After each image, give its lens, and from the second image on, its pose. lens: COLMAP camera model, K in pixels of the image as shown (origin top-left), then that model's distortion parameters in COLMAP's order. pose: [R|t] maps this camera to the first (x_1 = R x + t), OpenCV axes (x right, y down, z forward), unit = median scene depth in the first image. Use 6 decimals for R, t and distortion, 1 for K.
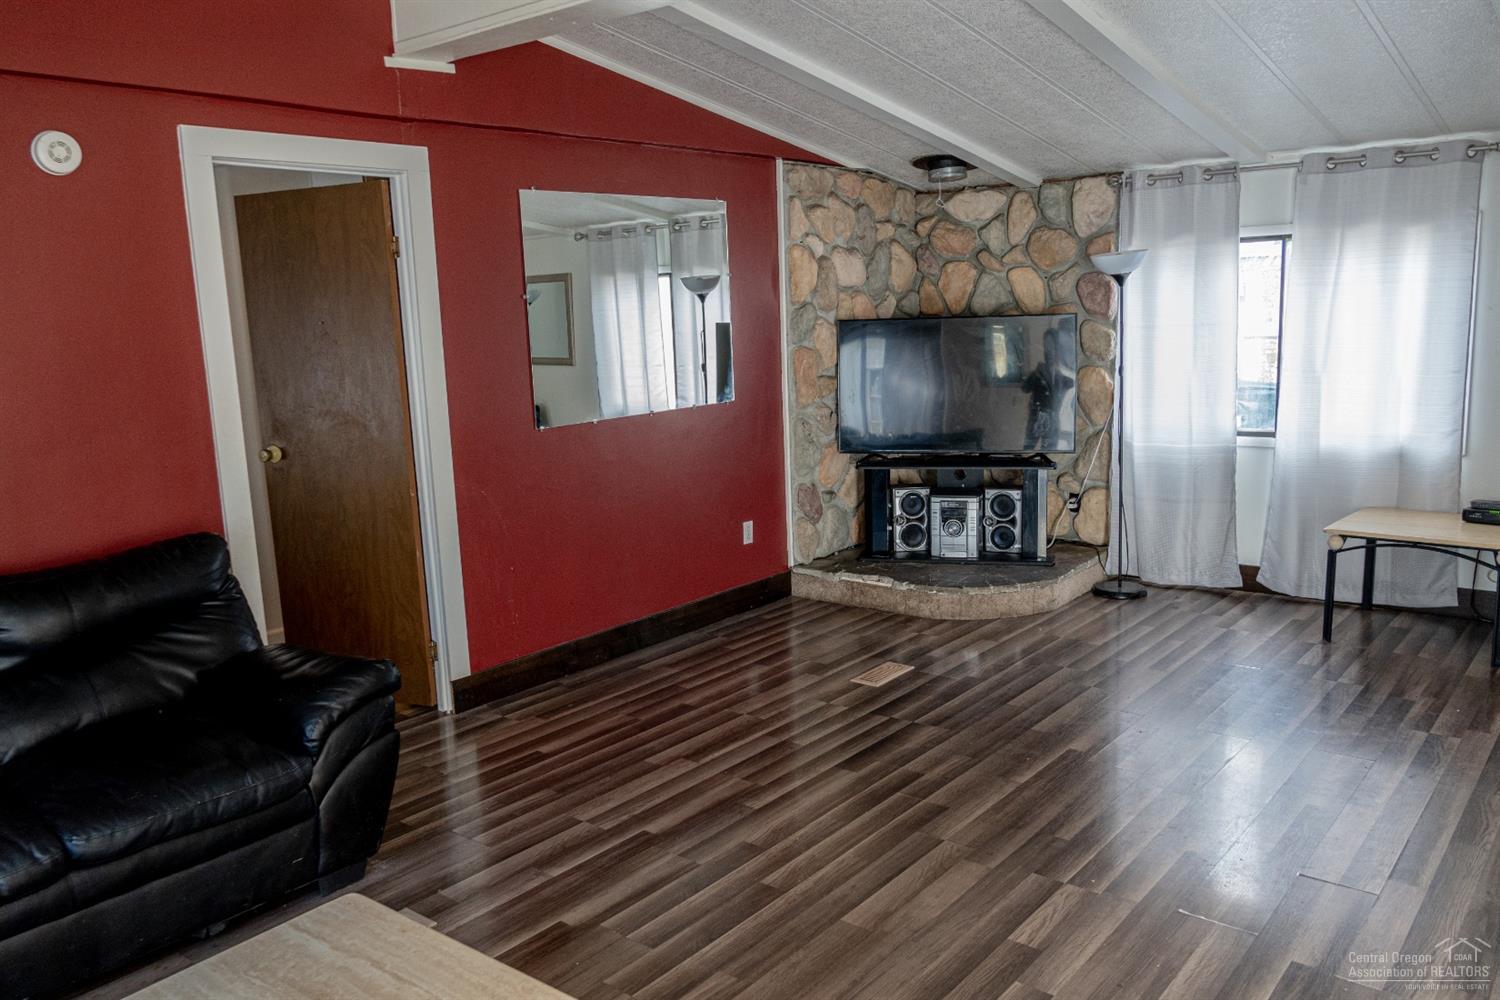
lens RADIAL K [[1155.9, 0, 751.6], [0, 1155.9, 502.4], [0, 0, 1]] dist [-0.011752, -0.001582]
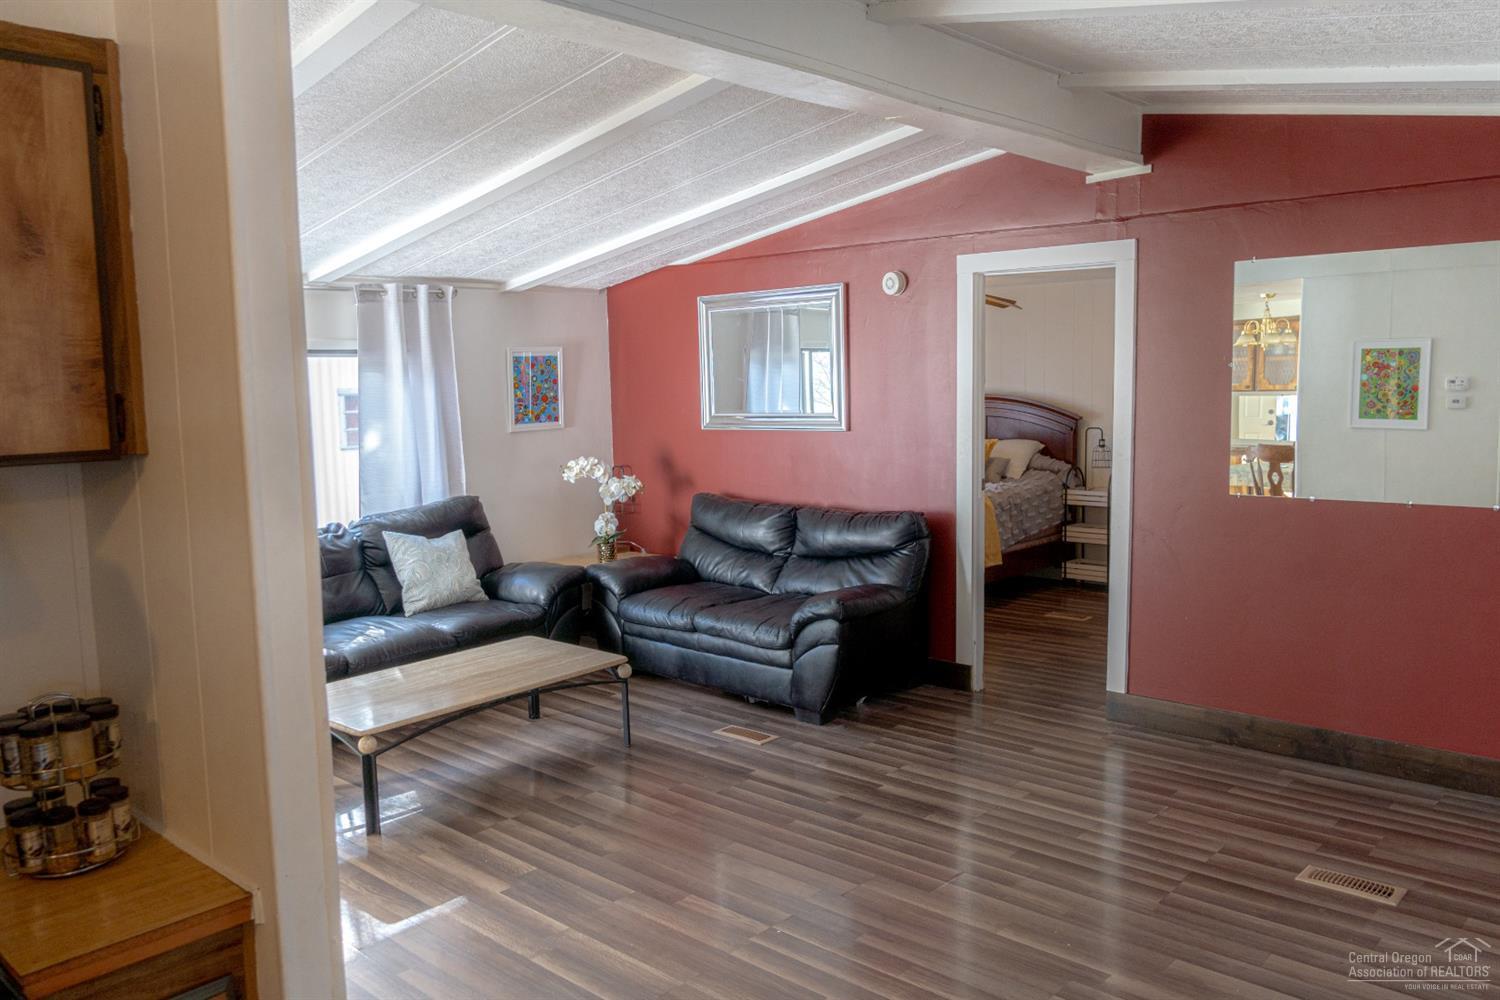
lens RADIAL K [[1155.9, 0, 751.0], [0, 1155.9, 498.6], [0, 0, 1]] dist [-0.011752, -0.001582]
pose [[-0.050580, 0.146726, -0.987883, 0.864974], [-0.151047, 0.976647, 0.152791, -0.155480], [0.987232, 0.156945, -0.027237, 0.630134]]
